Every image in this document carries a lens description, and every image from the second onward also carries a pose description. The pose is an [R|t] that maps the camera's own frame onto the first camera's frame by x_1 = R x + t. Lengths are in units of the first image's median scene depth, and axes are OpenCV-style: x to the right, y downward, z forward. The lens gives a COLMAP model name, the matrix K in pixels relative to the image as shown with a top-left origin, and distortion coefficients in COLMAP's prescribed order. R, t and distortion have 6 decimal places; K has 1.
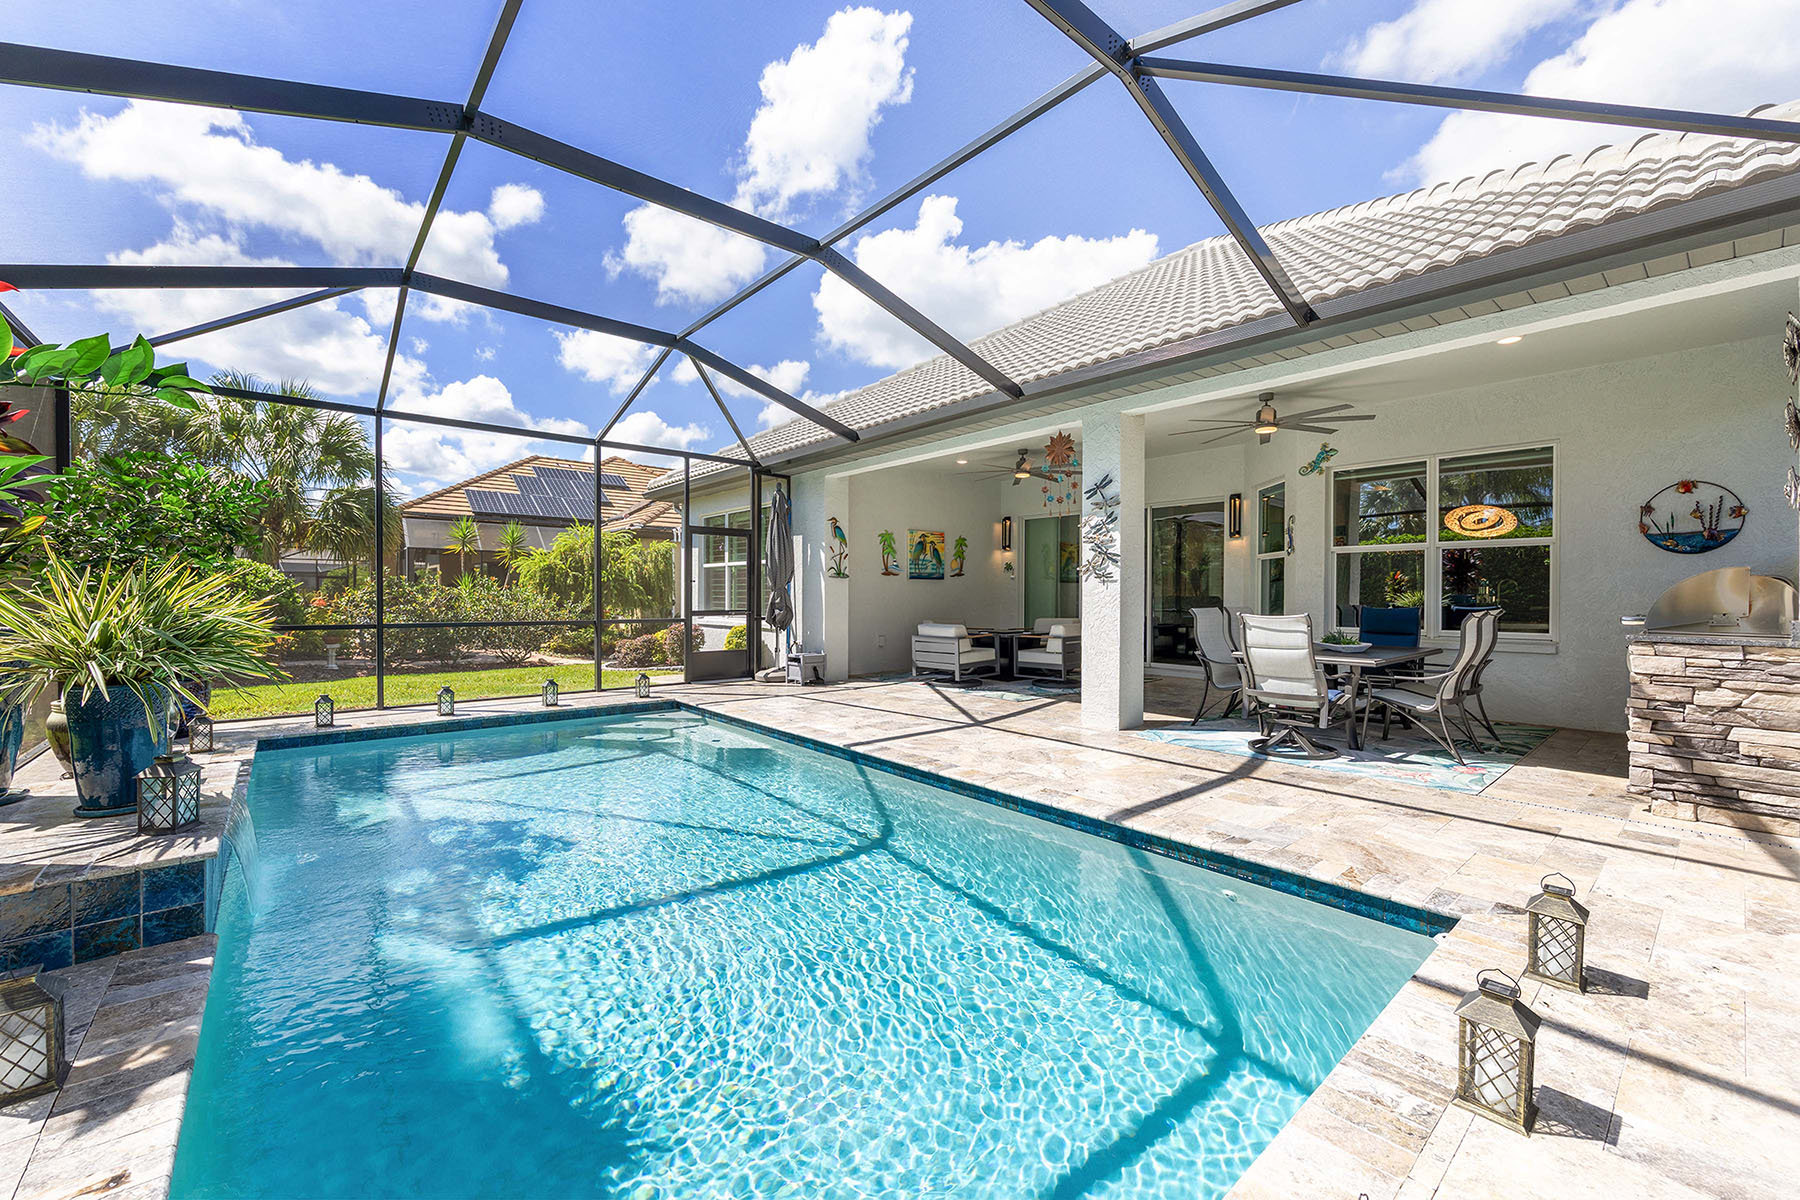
lens RADIAL K [[722.9, 0, 897.7], [0, 722.9, 596.4], [0, 0, 1]] dist [-0.000271, 0.000262]
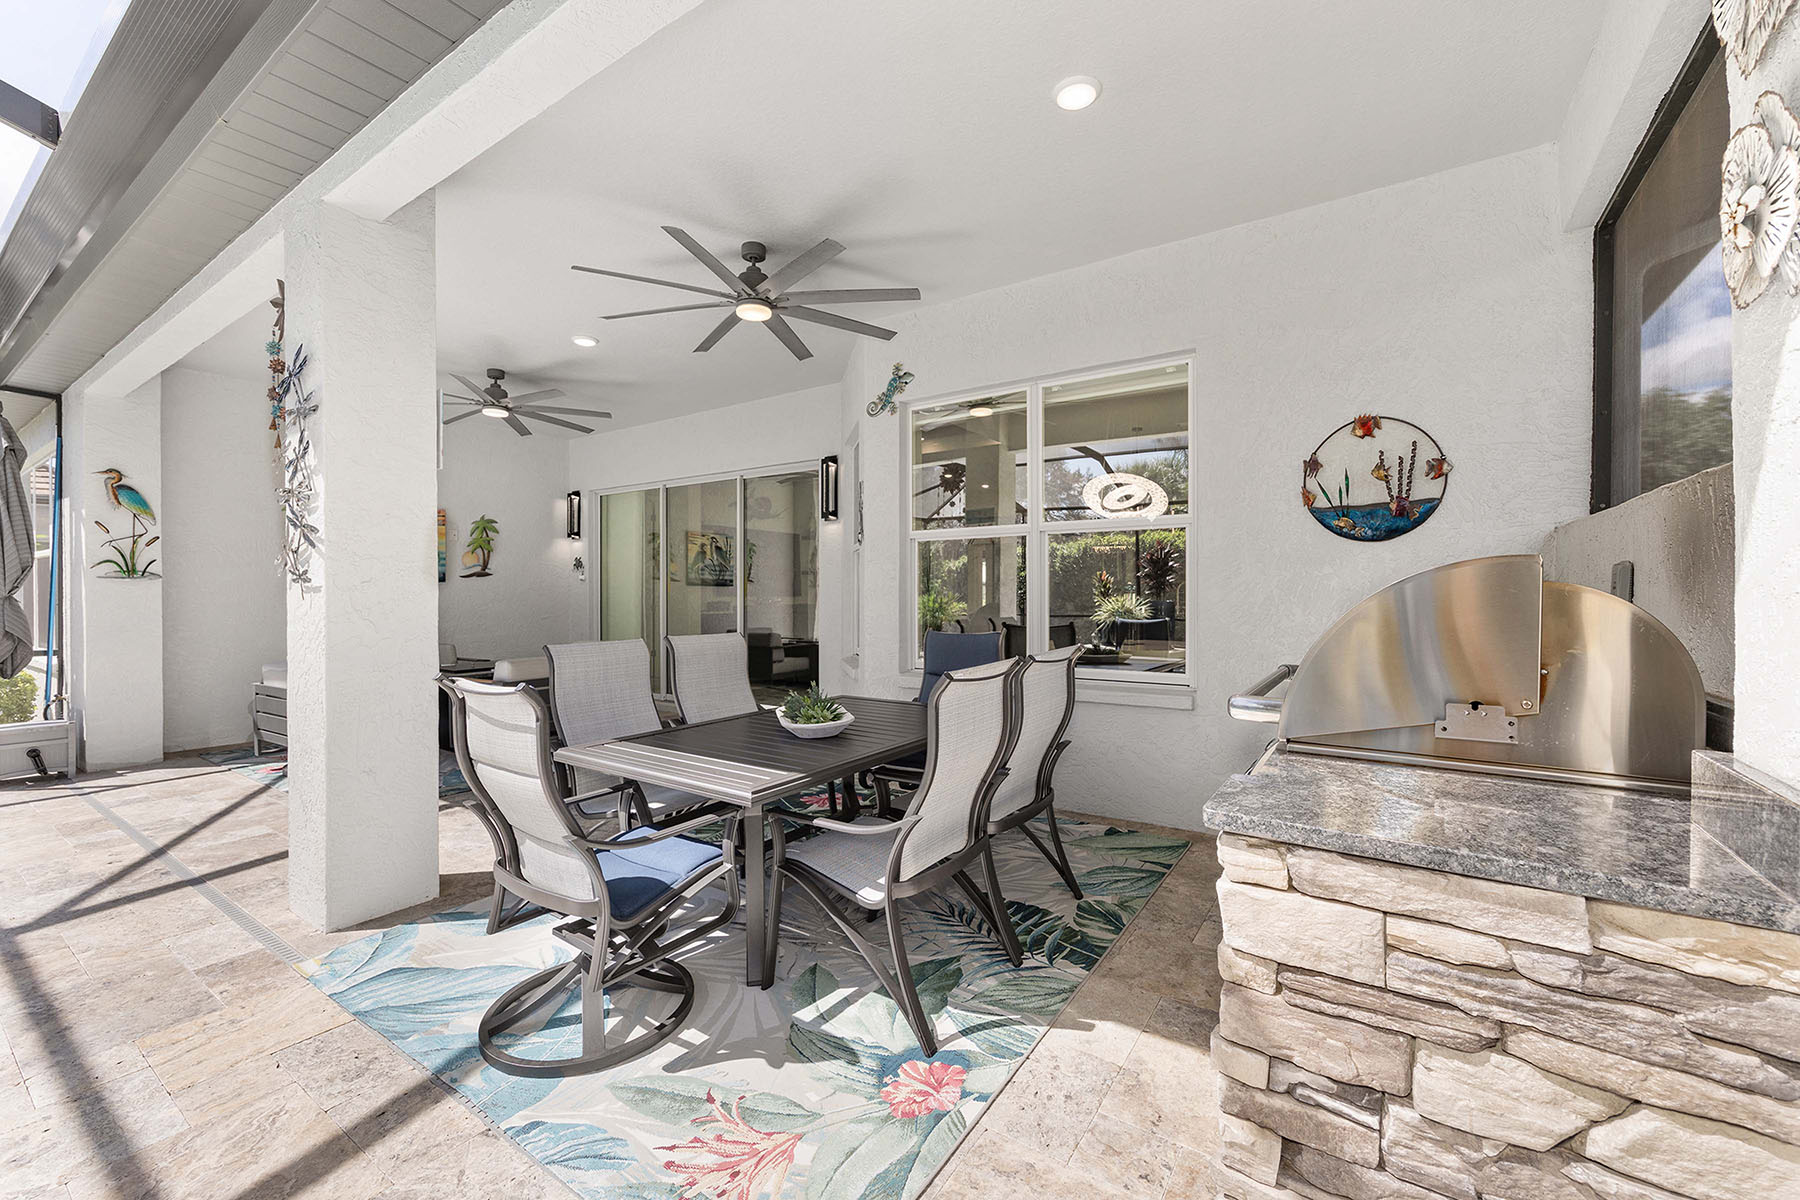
lens RADIAL K [[722.9, 0, 908.8], [0, 722.9, 593.9], [0, 0, 1]] dist [-0.000271, 0.000262]
pose [[0.963301, -0.003514, 0.268402, 0.568034], [0.004660, 0.999983, -0.003631, -0.016233], [-0.268384, 0.004748, 0.963300, 0.527651]]
